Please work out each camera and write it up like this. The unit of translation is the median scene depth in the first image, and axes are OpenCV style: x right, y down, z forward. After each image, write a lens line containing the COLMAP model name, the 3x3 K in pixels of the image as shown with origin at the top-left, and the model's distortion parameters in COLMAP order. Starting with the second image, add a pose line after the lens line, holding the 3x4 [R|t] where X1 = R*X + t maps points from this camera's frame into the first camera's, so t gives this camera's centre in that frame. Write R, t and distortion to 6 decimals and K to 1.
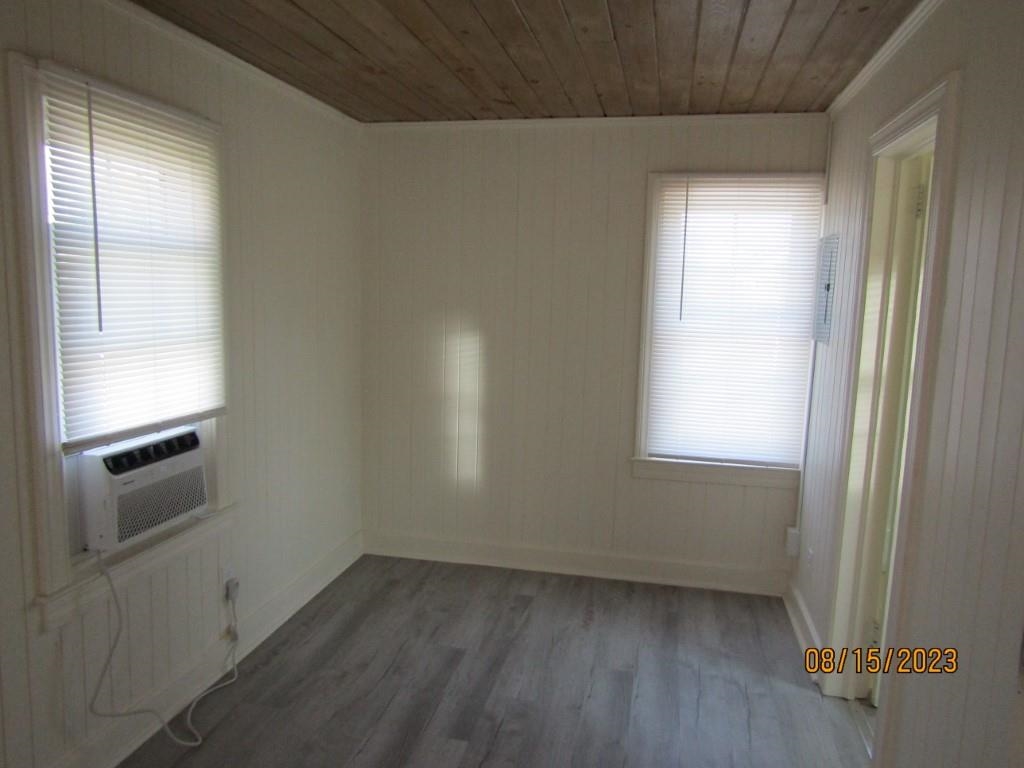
lens RADIAL K [[723.0, 0, 519.3], [0, 723.0, 387.7], [0, 0, 1]] dist [-0.011424, 0.001296]
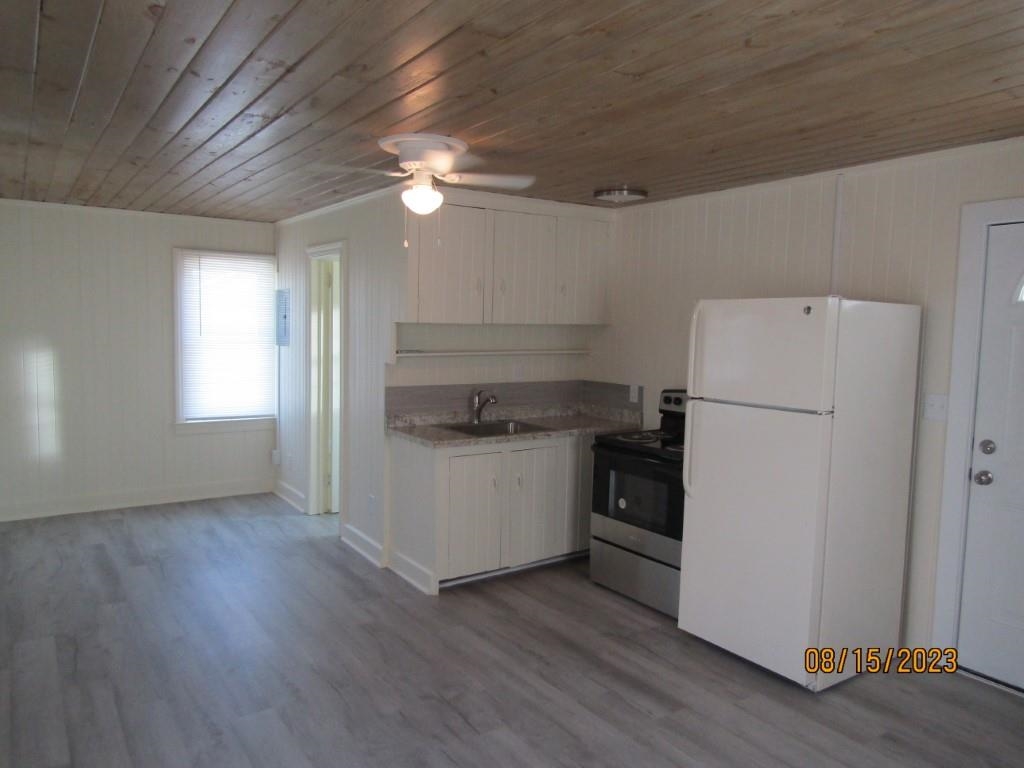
lens RADIAL K [[715.4, 0, 510.6], [0, 715.4, 387.9], [0, 0, 1]] dist [-0.004202, 0.000988]
pose [[0.687535, -0.075054, 0.722262, -0.603823], [0.094656, 0.995421, 0.013335, 0.088641], [-0.719956, 0.059198, 0.691491, -0.811263]]
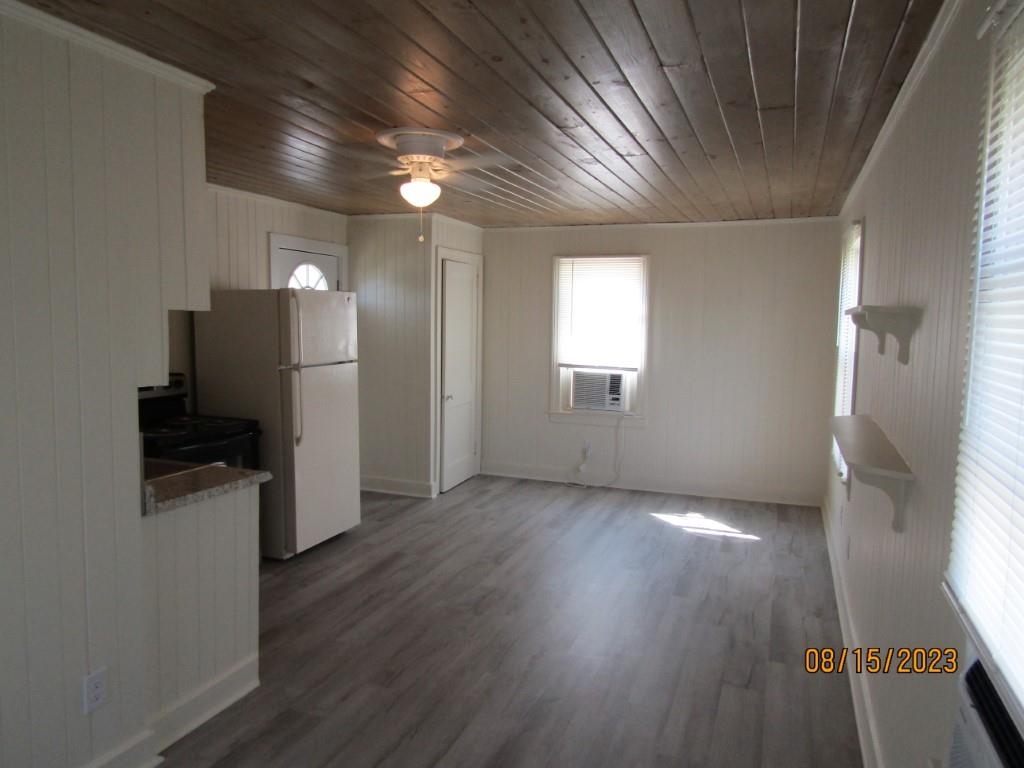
lens RADIAL K [[723.0, 0, 519.3], [0, 723.0, 387.7], [0, 0, 1]] dist [-0.011424, 0.001296]
pose [[-0.987991, -0.059568, 0.142570, -0.215940], [-0.024519, 0.971449, 0.235977, -0.170622], [-0.152556, 0.229647, -0.961243, 1.155195]]
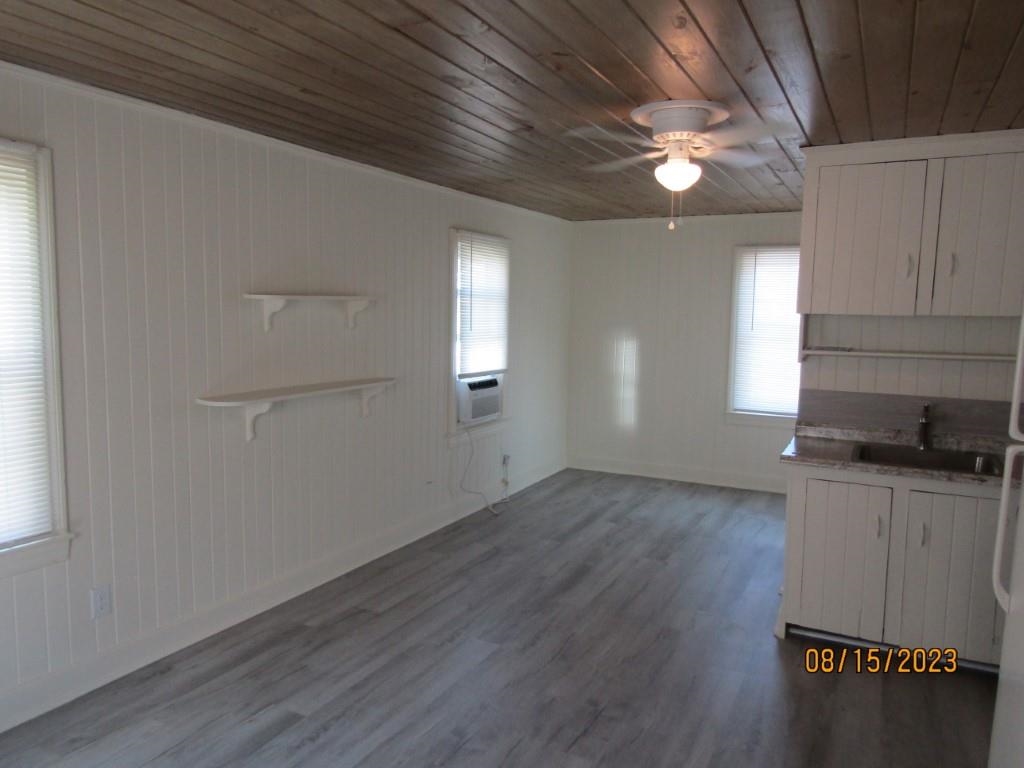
lens RADIAL K [[723.0, 0, 519.3], [0, 723.0, 387.7], [0, 0, 1]] dist [-0.011424, 0.001296]
pose [[0.965193, 0.019253, -0.260830, 0.171320], [-0.027560, 0.999221, -0.028230, 0.131754], [0.260084, 0.034436, 0.964972, -0.984455]]
